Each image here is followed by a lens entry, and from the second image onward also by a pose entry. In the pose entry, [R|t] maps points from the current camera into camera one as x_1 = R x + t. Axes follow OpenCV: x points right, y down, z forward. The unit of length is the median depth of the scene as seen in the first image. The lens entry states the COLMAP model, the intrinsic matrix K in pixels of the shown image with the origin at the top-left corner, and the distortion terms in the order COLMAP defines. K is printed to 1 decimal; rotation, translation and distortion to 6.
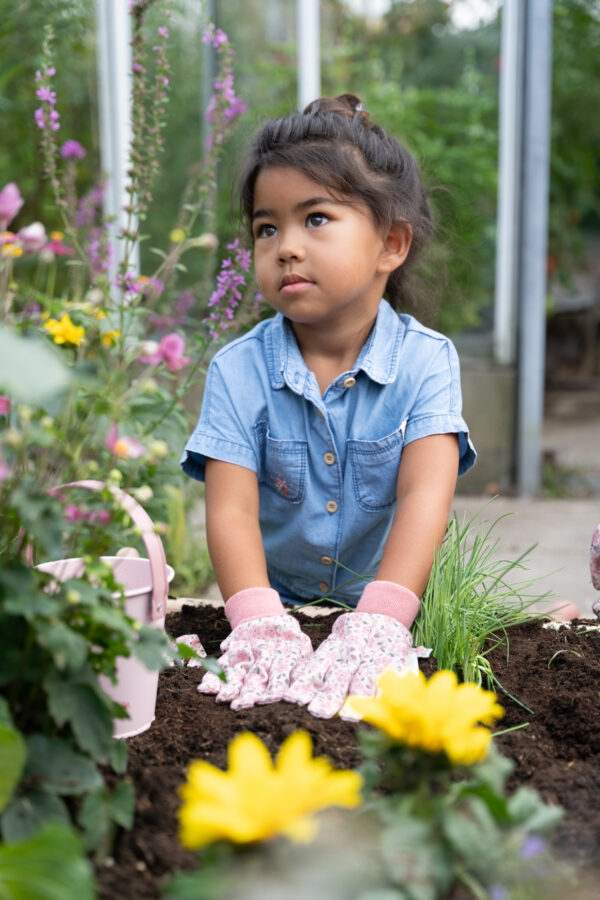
lens RADIAL K [[1356.1, 0, 300.0], [0, 1356.1, 450.0], [0, 0, 1]] dist [0.013686, 0.027167]
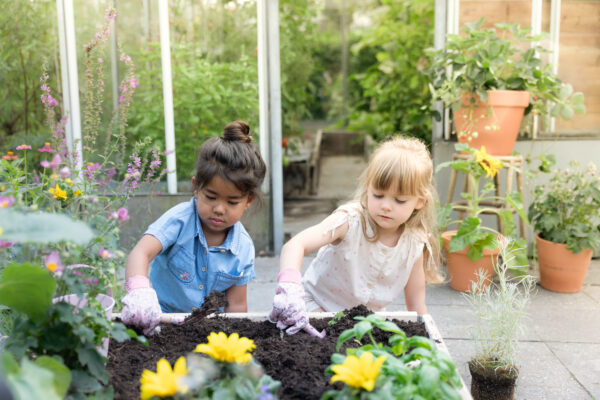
lens RADIAL K [[749.3, 0, 300.0], [0, 749.3, 200.0], [0, 0, 1]] dist [0.002321, -0.024732]
pose [[0.982602, -0.034340, 0.182521, -0.024669], [0.040429, 0.998740, -0.029746, -0.046293], [-0.181269, 0.036607, 0.982752, -0.449540]]
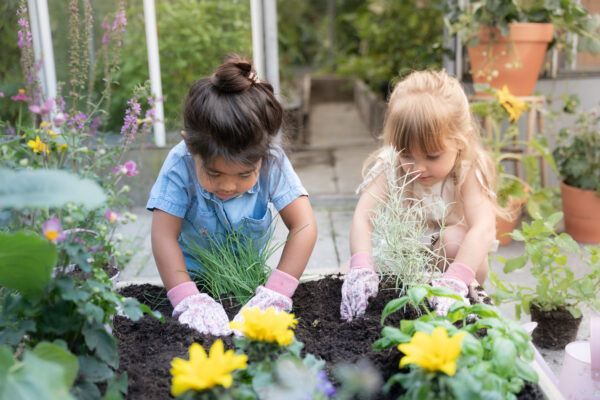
lens RADIAL K [[759.6, 0, 300.0], [0, 759.6, 200.0], [0, 0, 1]] dist [0.049324, 0.063463]
pose [[0.974418, -0.068925, 0.213912, -0.098344], [0.062669, 0.997389, 0.035896, -0.052564], [-0.215827, -0.021572, 0.976193, -0.227407]]
